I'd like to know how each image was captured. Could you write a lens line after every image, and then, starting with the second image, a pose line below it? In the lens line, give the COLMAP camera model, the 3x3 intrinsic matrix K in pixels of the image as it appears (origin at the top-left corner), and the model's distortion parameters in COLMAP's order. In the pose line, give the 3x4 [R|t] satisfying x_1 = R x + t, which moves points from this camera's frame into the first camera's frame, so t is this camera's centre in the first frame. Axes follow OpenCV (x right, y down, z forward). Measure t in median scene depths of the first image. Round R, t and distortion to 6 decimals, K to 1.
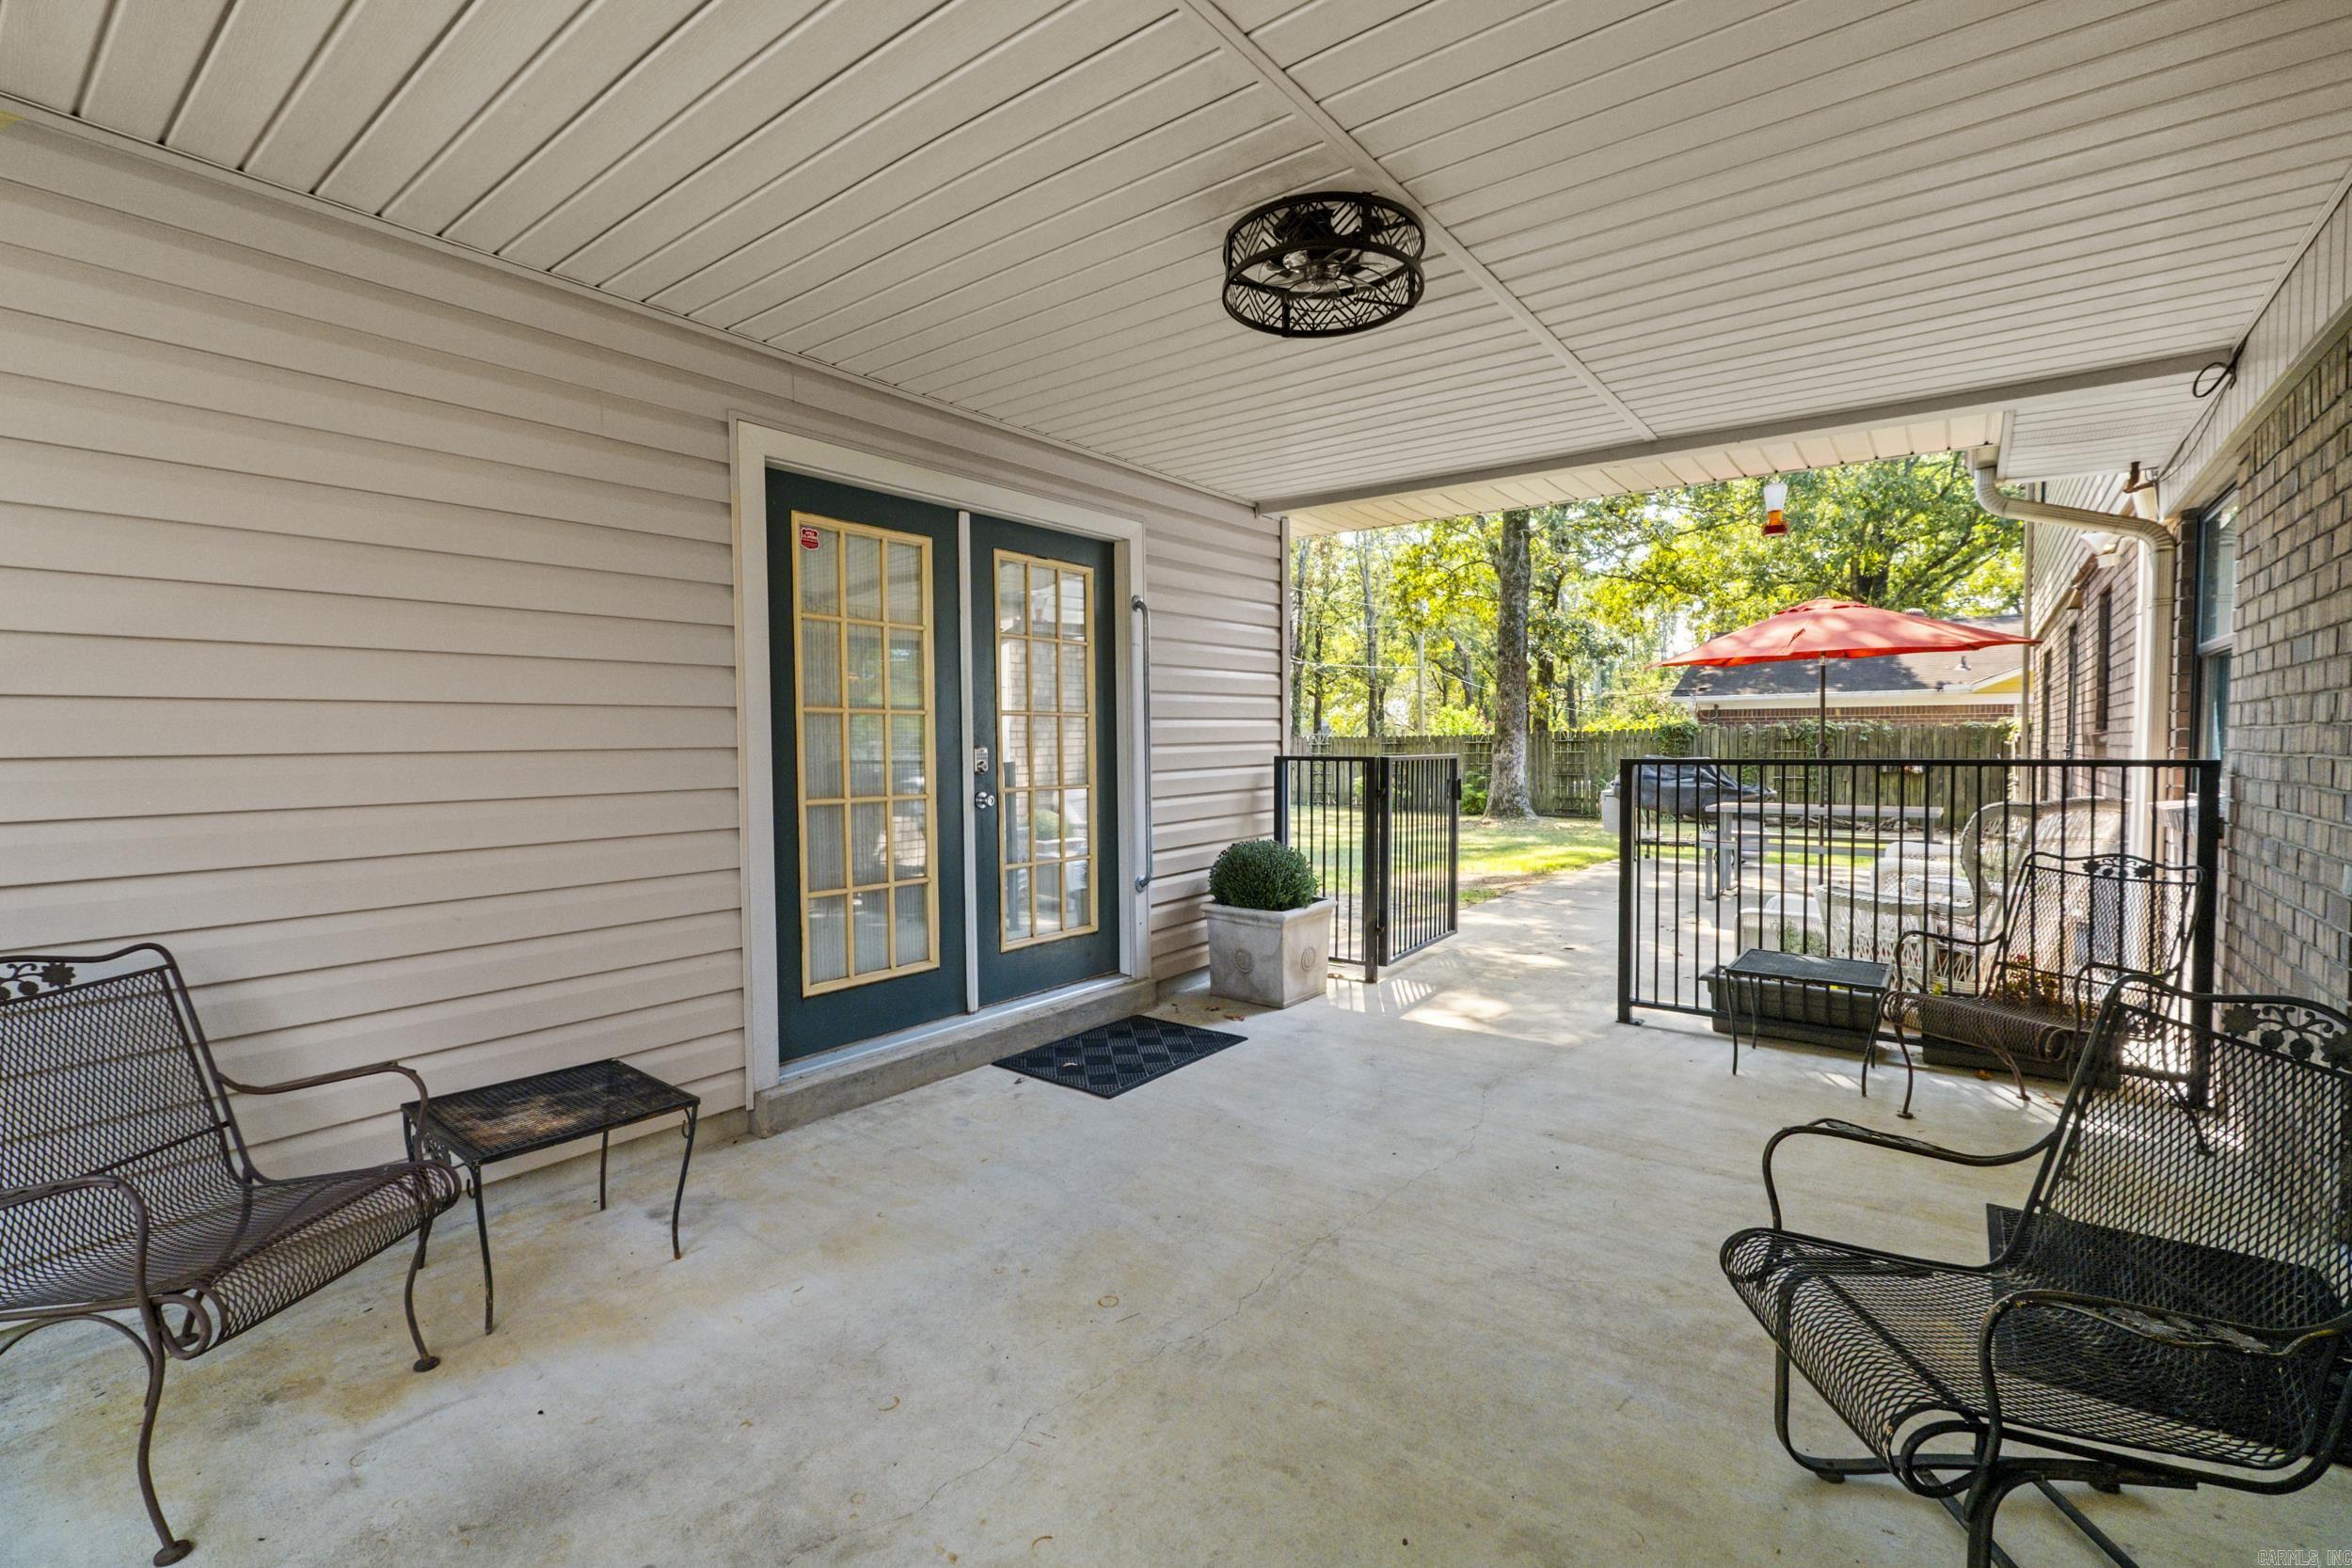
lens RADIAL K [[1039.9, 0, 1153.8], [0, 1039.9, 774.1], [0, 0, 1]] dist [-0.003228, -0.002639]
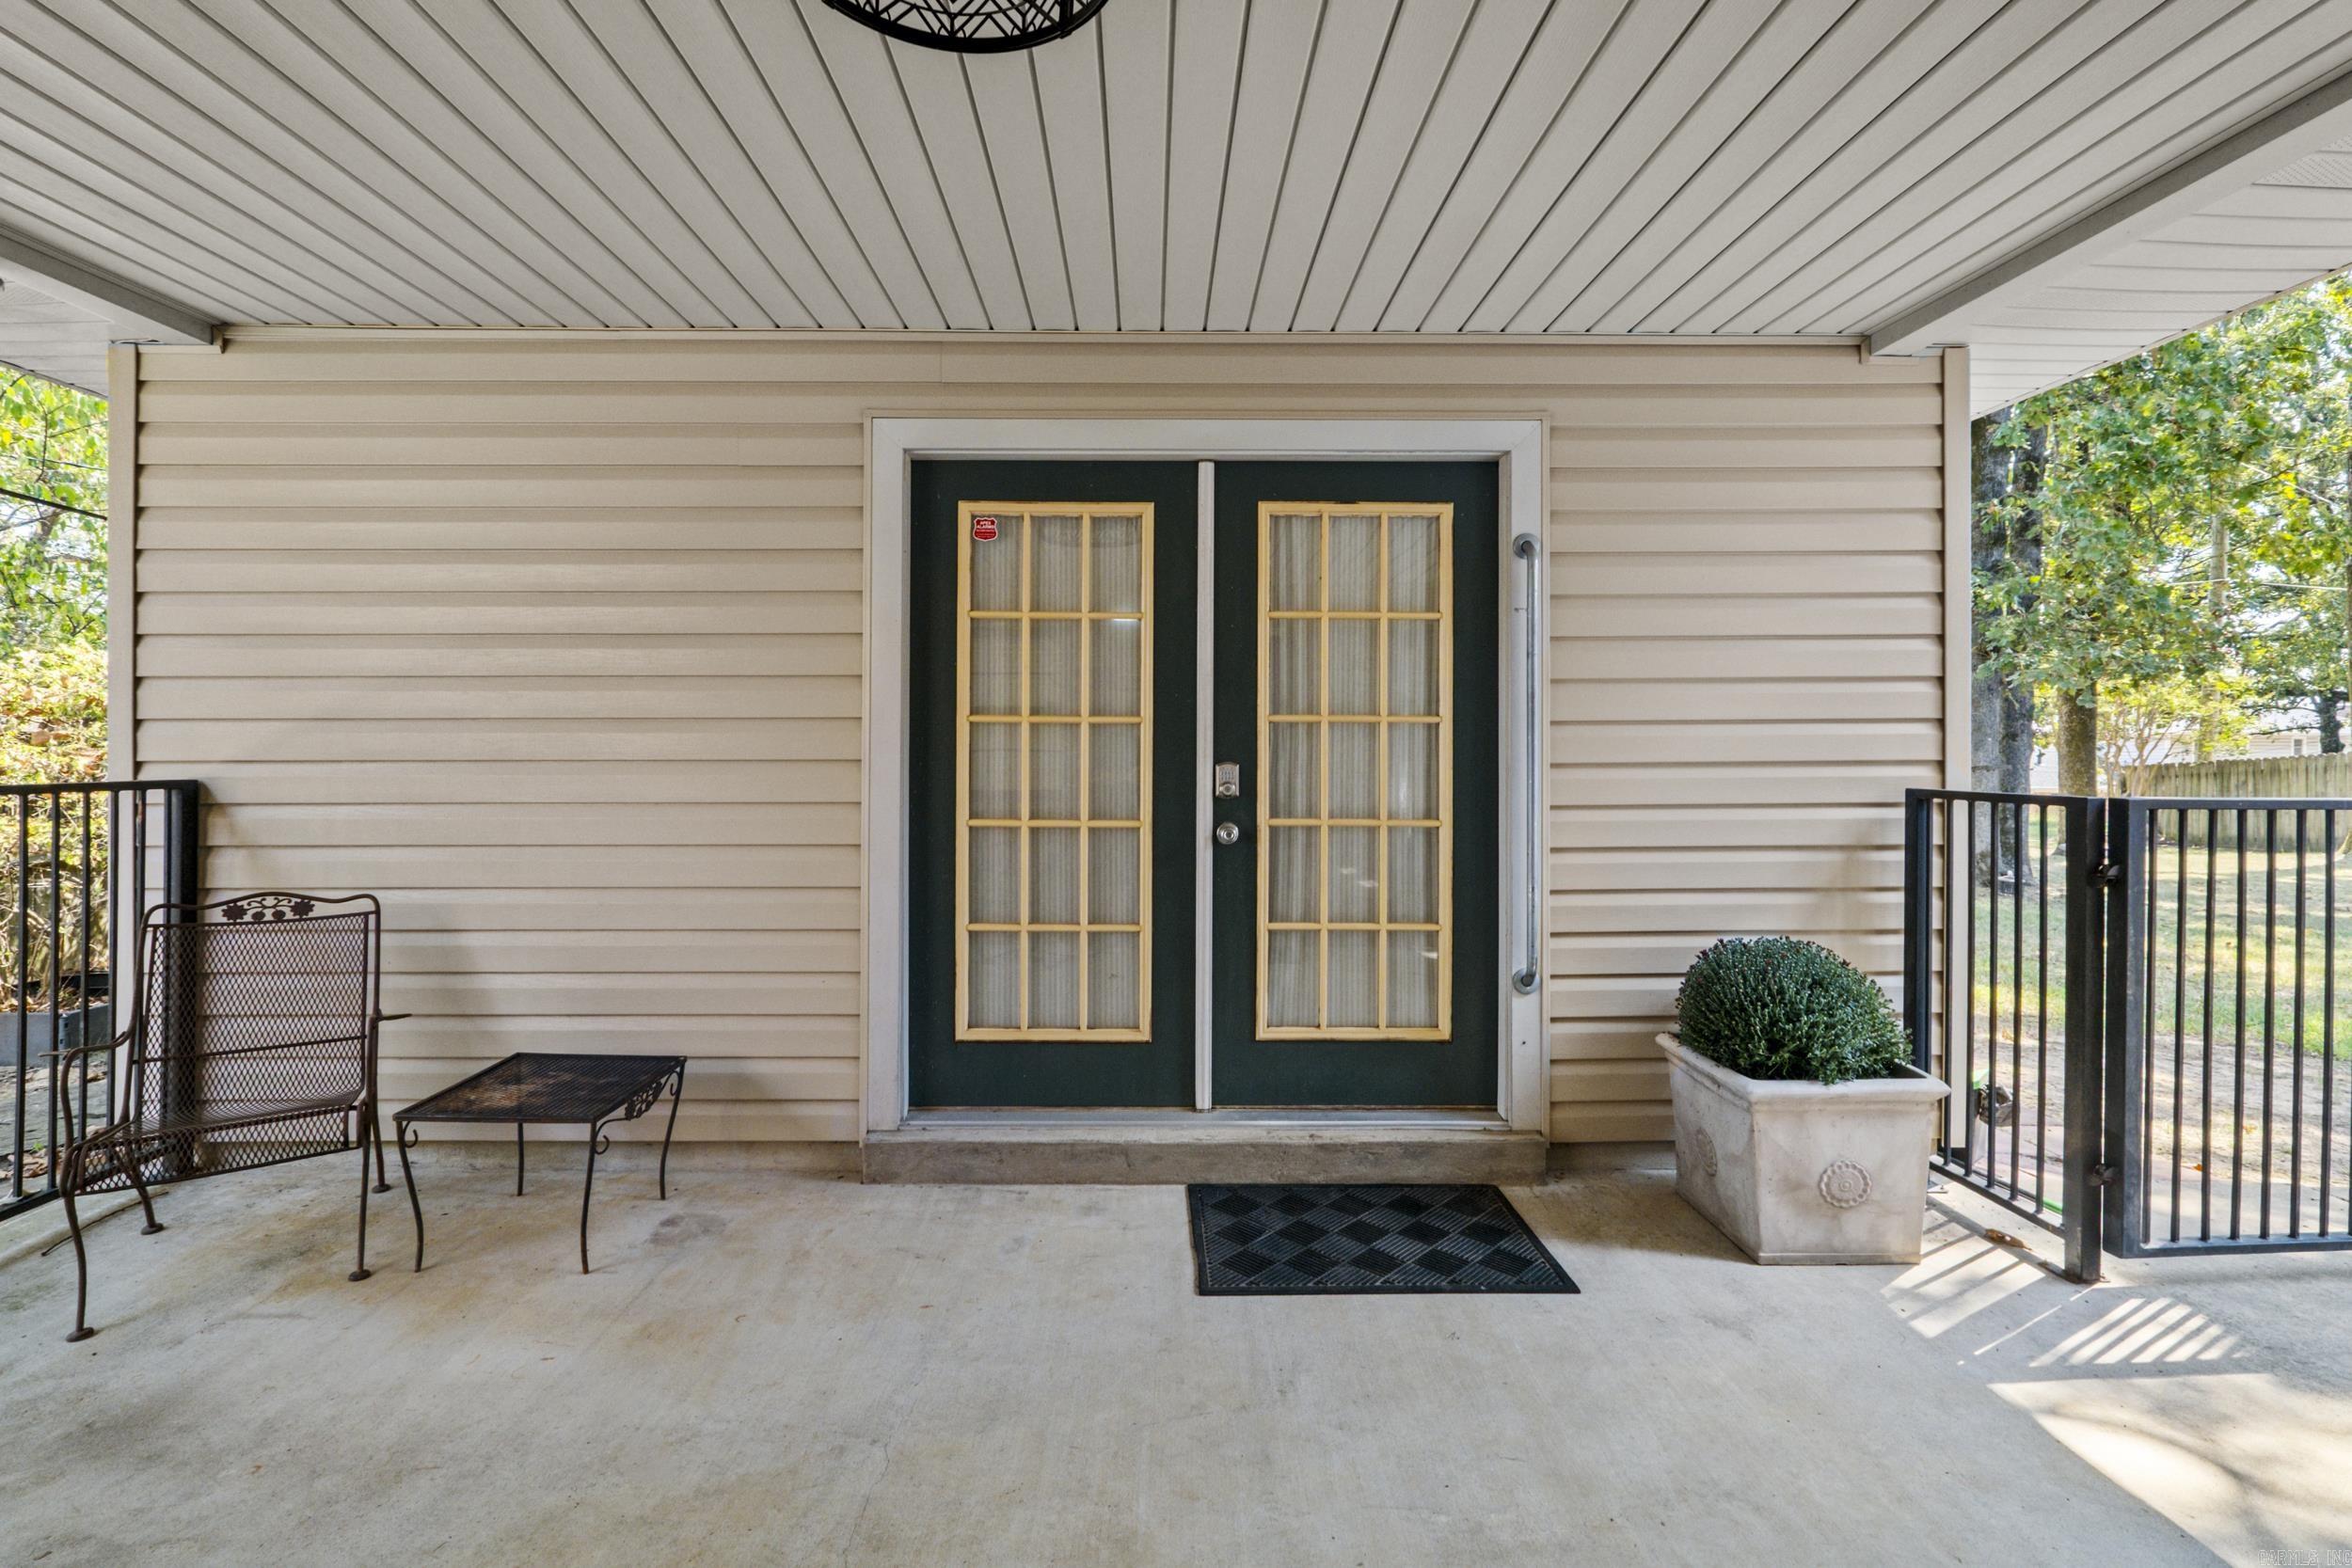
lens RADIAL K [[1039.9, 0, 1153.6], [0, 1039.9, 749.3], [0, 0, 1]] dist [-0.003228, -0.002639]
pose [[0.622118, 0.004835, -0.782909, 0.350977], [-0.032334, 0.999286, -0.019522, -0.017564], [0.782256, 0.037459, 0.621830, 0.423210]]
